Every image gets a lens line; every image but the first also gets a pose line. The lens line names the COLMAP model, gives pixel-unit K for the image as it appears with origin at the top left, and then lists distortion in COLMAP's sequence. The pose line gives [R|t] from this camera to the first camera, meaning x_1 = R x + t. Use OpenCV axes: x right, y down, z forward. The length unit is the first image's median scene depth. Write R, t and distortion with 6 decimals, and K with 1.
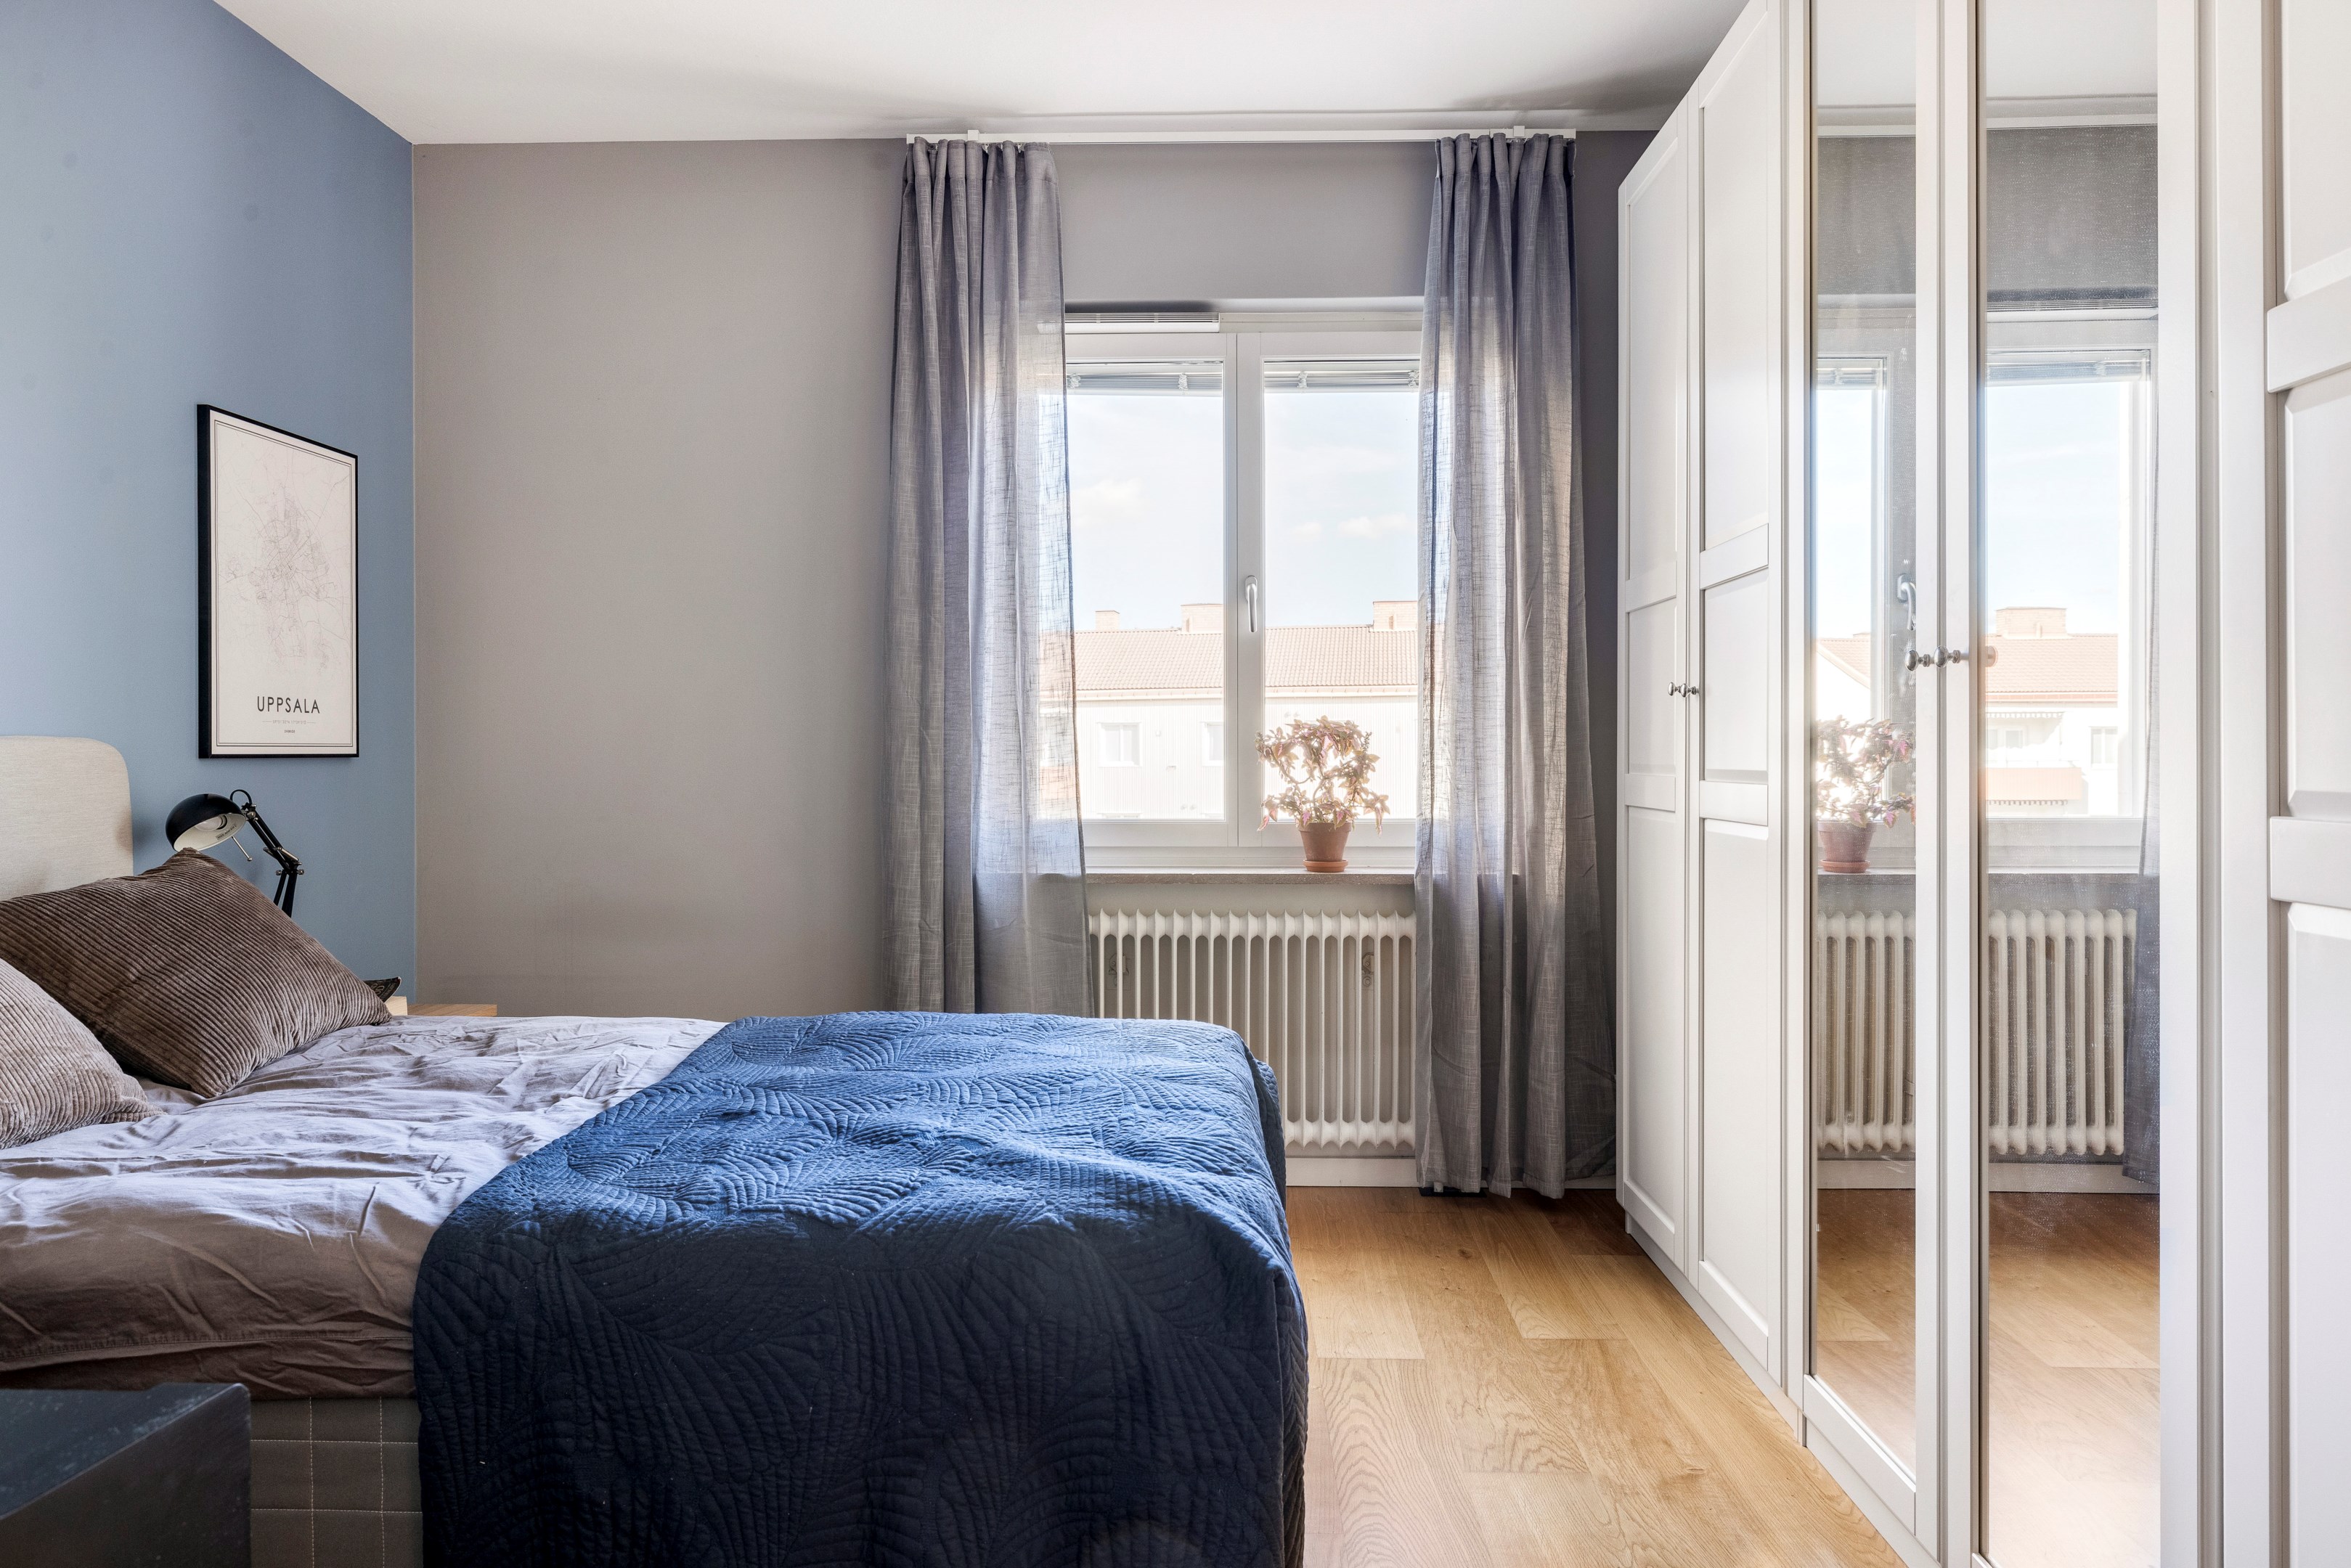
lens RADIAL K [[1457.5, 0, 1178.4], [0, 1457.5, 781.2], [0, 0, 1]] dist [-0.031412, 0.000003]
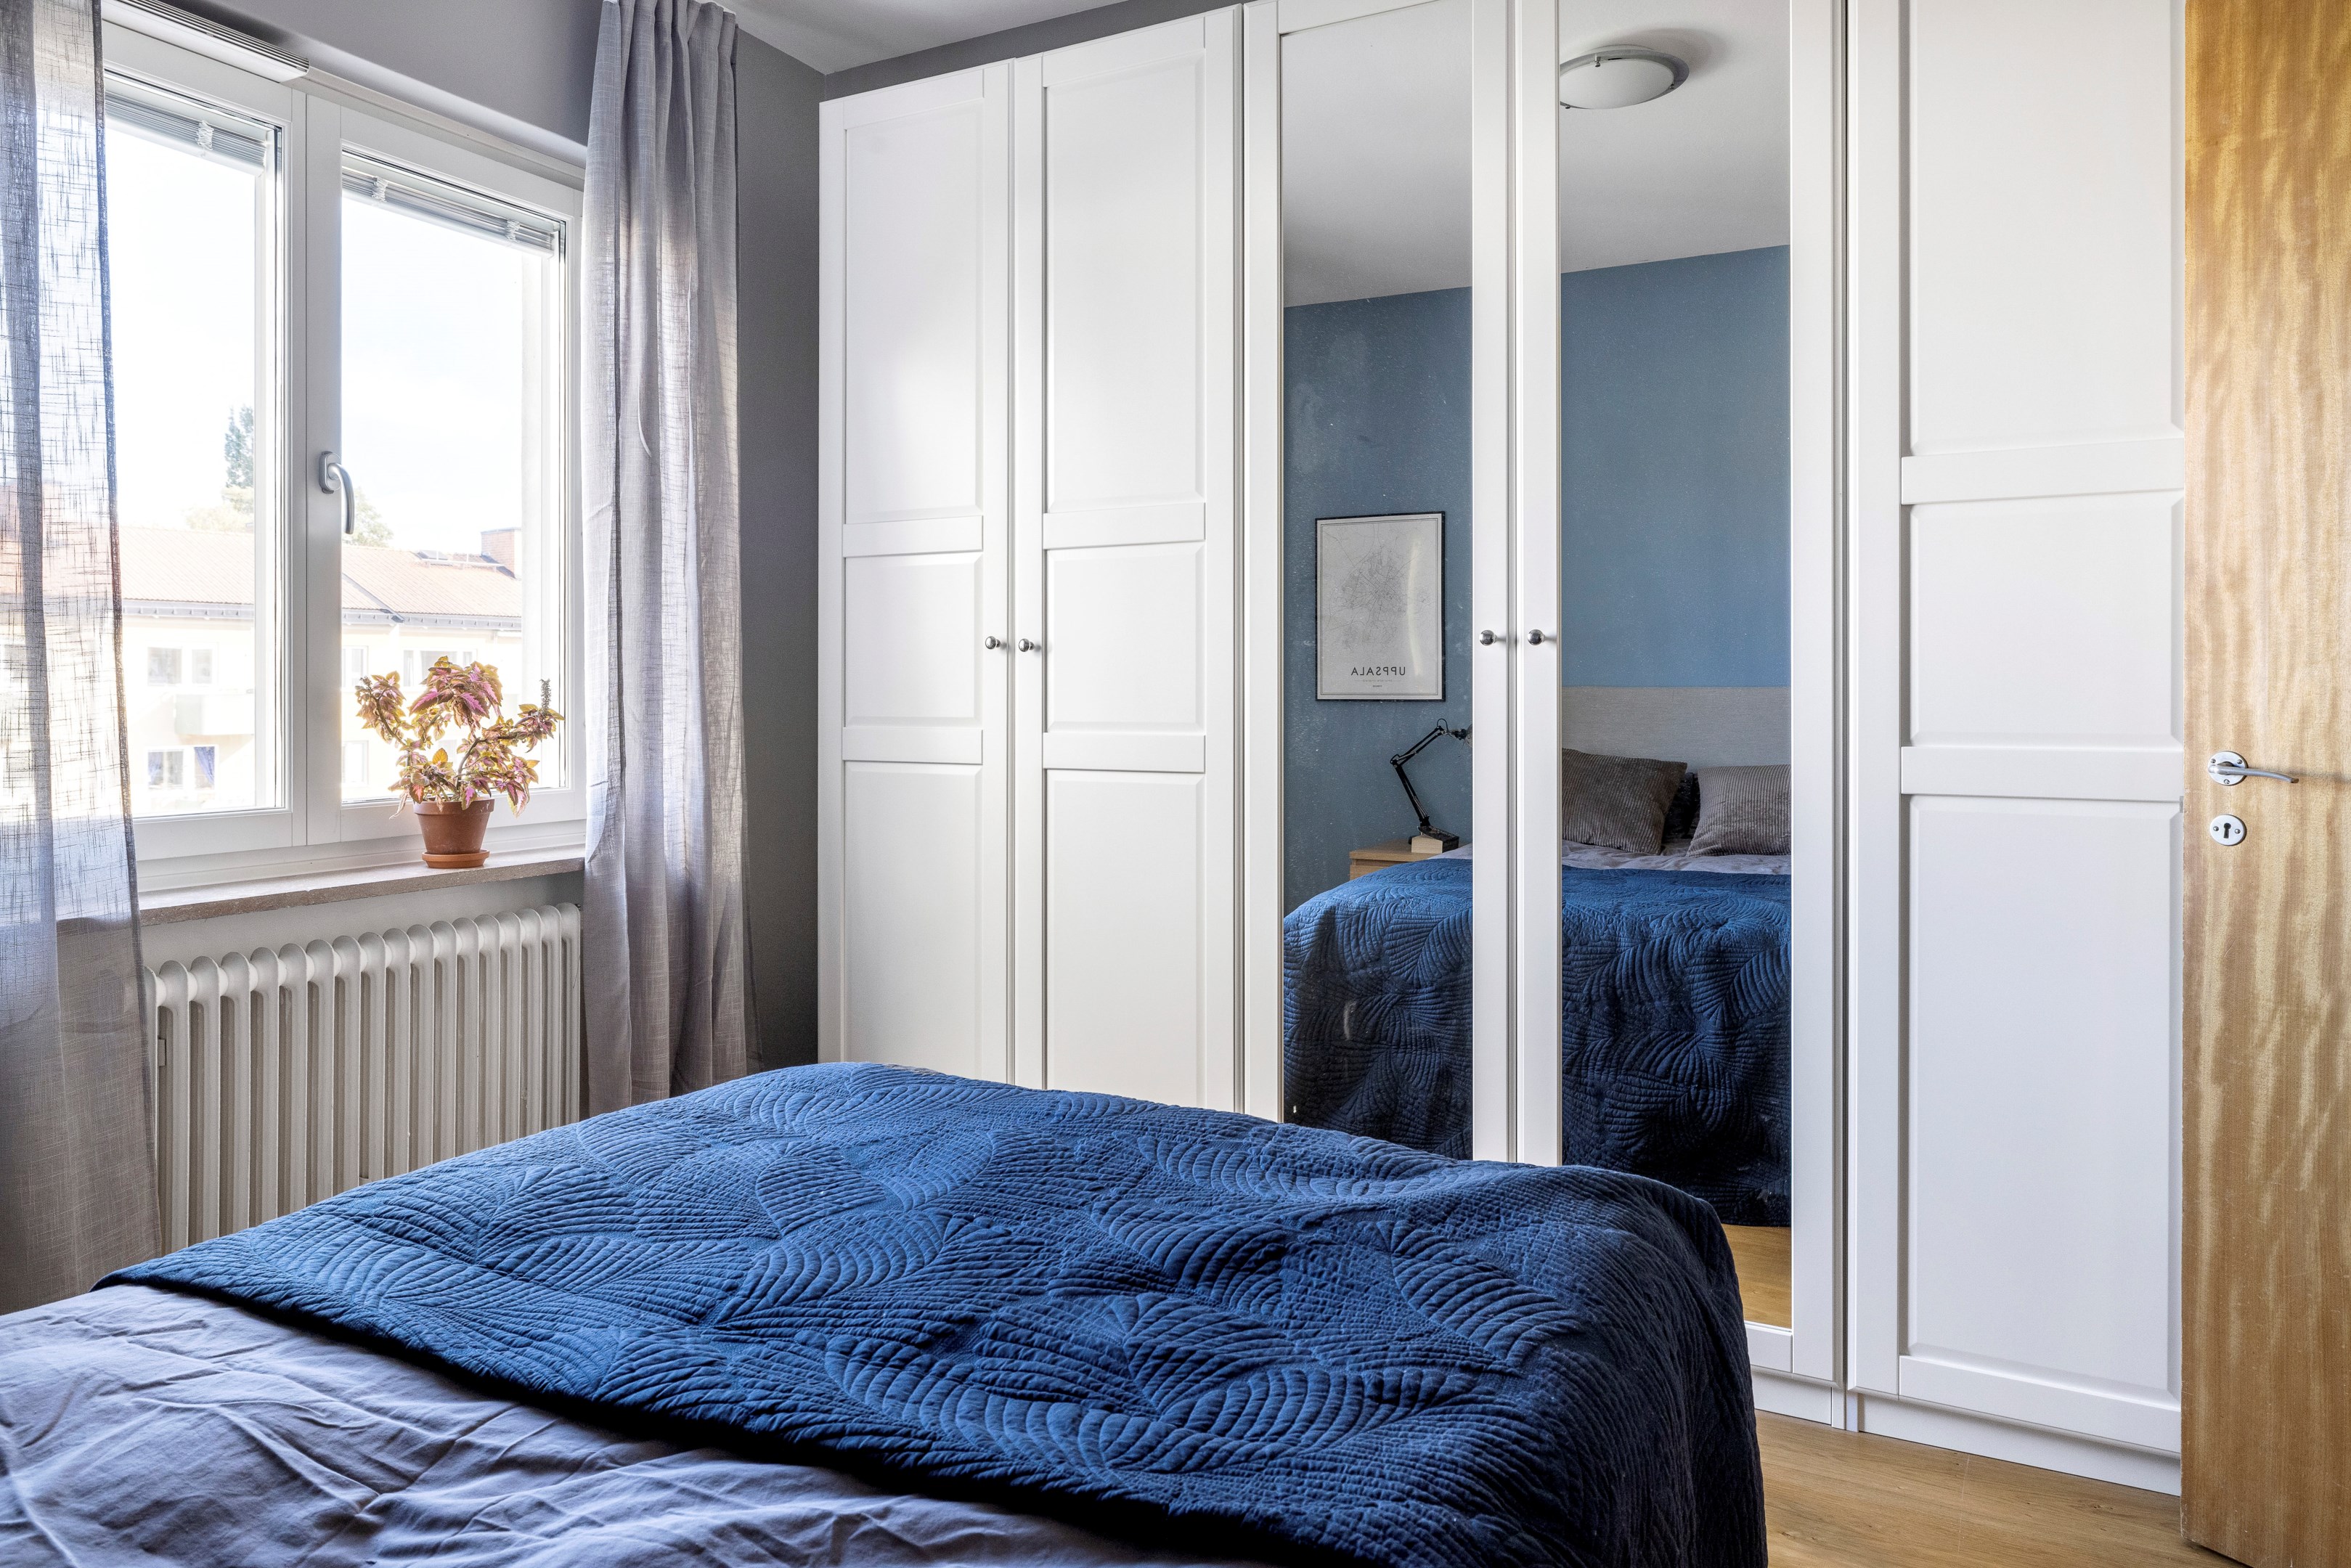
lens RADIAL K [[1498.7, 0, 1184.3], [0, 1498.7, 695.1], [0, 0, 1]] dist [-0.004645, -0.000505]
pose [[0.438135, 0.002281, 0.898906, -0.429052], [0.015037, 0.999838, -0.009867, -0.012346], [-0.898783, 0.017839, 0.438030, 0.339445]]
